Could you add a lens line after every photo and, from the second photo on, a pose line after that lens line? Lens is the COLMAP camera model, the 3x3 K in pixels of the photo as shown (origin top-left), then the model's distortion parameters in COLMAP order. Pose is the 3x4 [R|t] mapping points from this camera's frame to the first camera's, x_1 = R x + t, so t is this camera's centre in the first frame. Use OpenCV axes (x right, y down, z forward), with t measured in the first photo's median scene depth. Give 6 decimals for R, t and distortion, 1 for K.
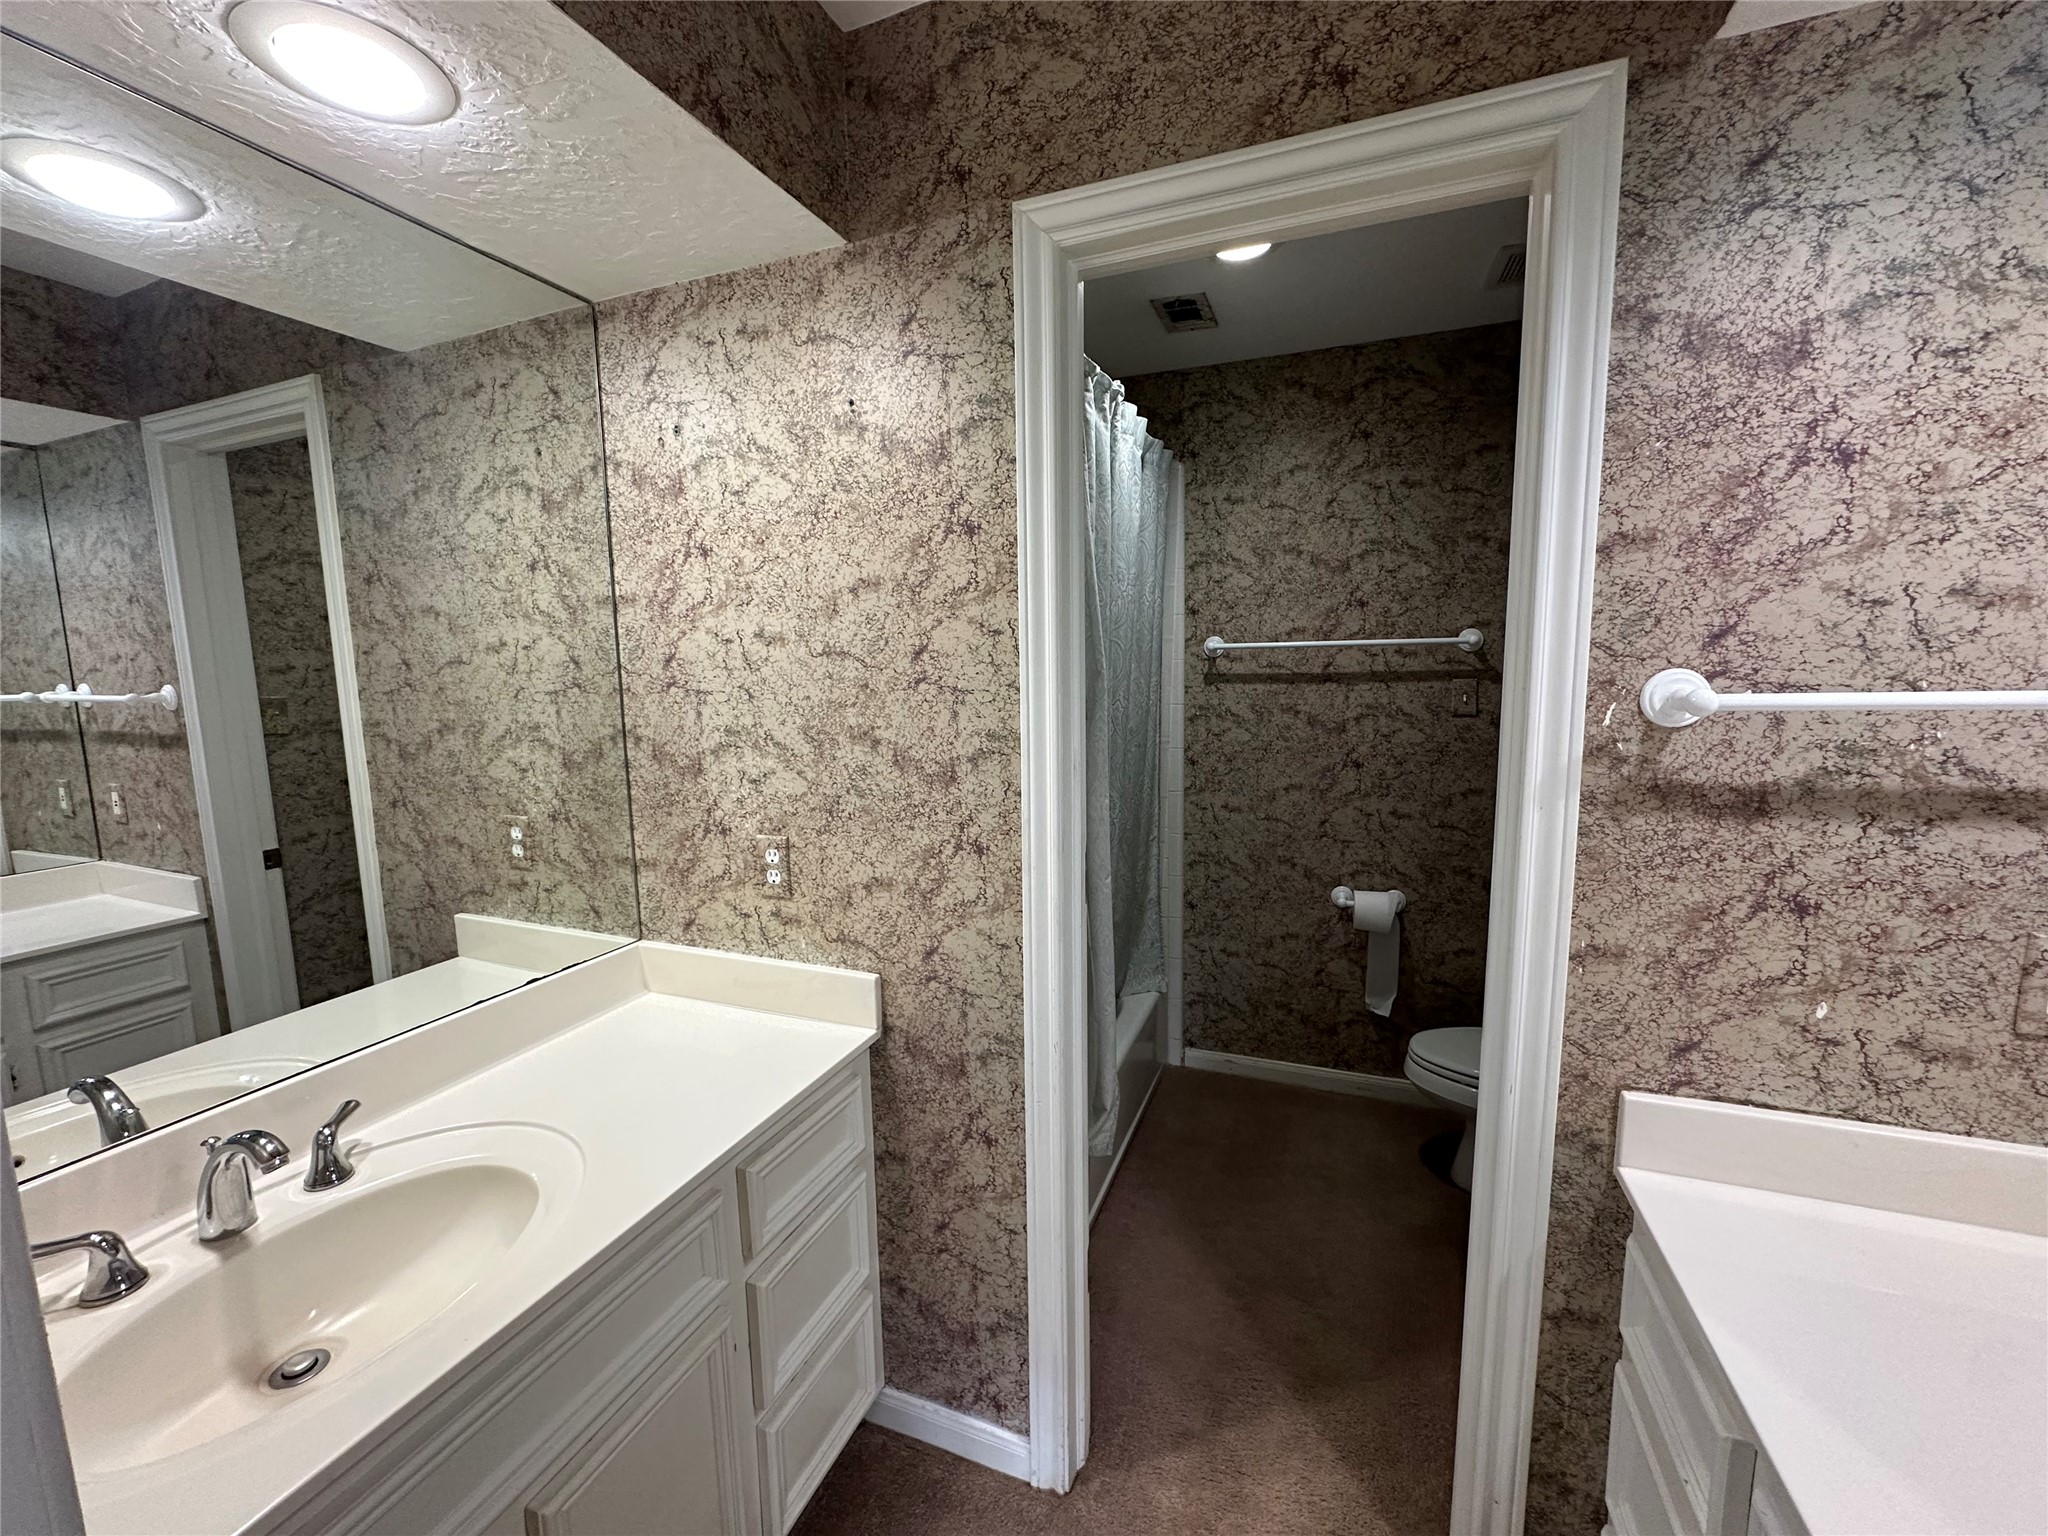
lens RADIAL K [[815.8, 0, 1022.4], [0, 815.8, 767.1], [0, 0, 1]] dist [-0.003873, 0.000418]
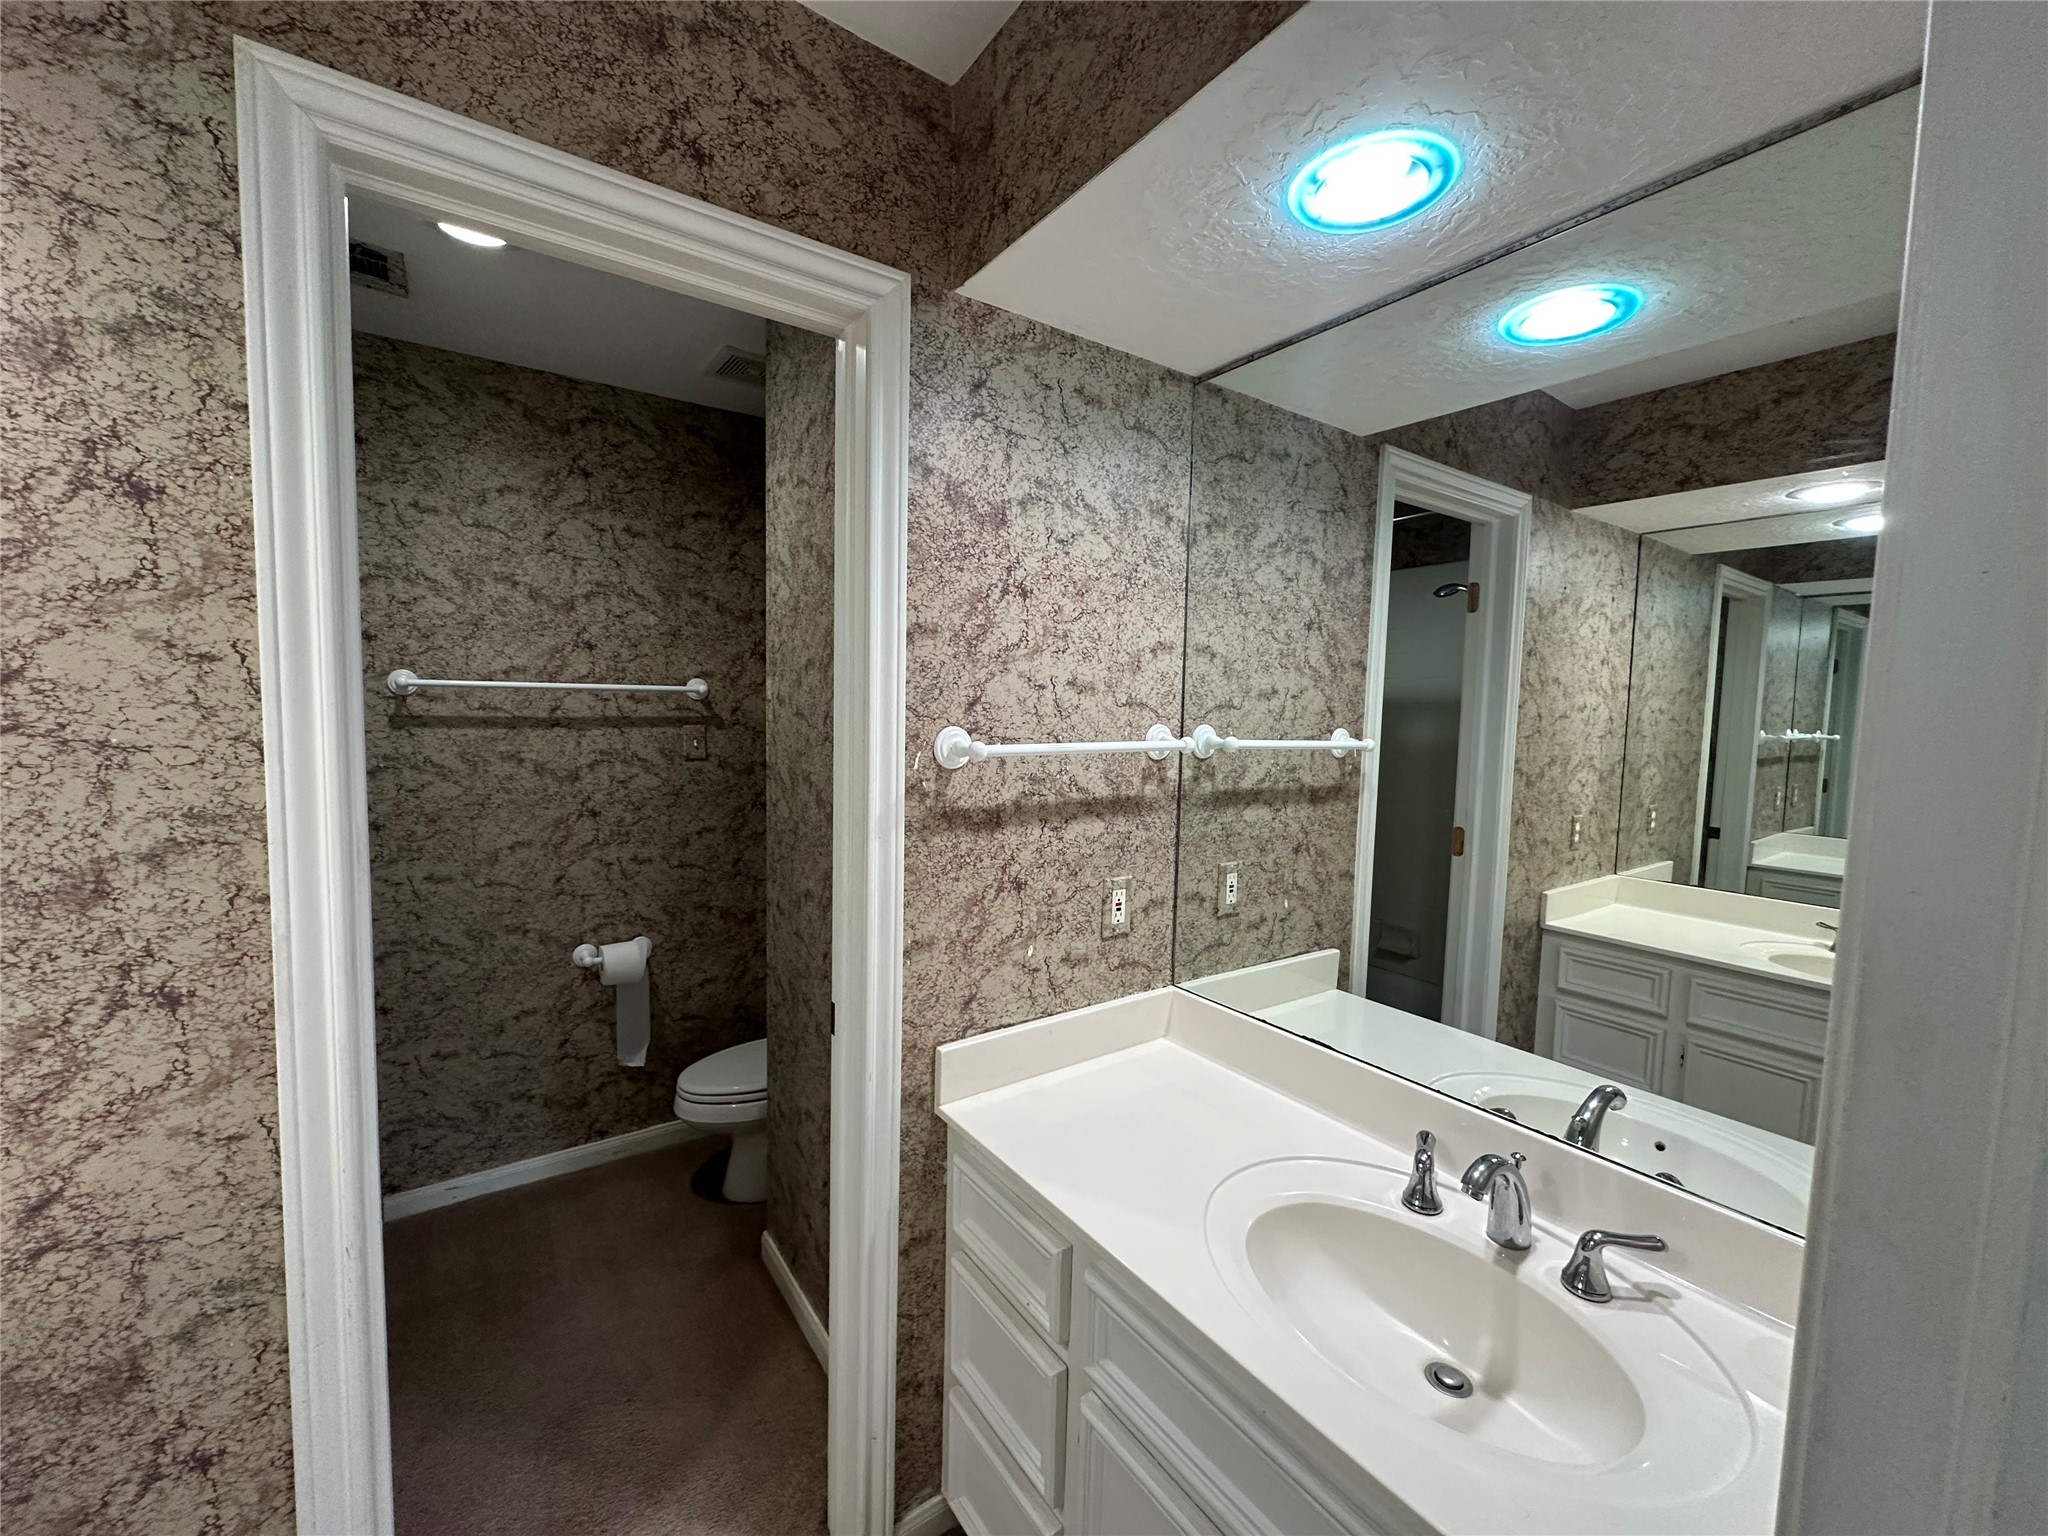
lens RADIAL K [[815.8, 0, 1021.8], [0, 815.8, 767.7], [0, 0, 1]] dist [-0.003873, 0.000418]
pose [[0.555101, -0.035273, 0.831035, -0.248824], [0.074819, 0.997168, -0.007652, -0.028363], [-0.828411, 0.066425, 0.556168, 0.124281]]
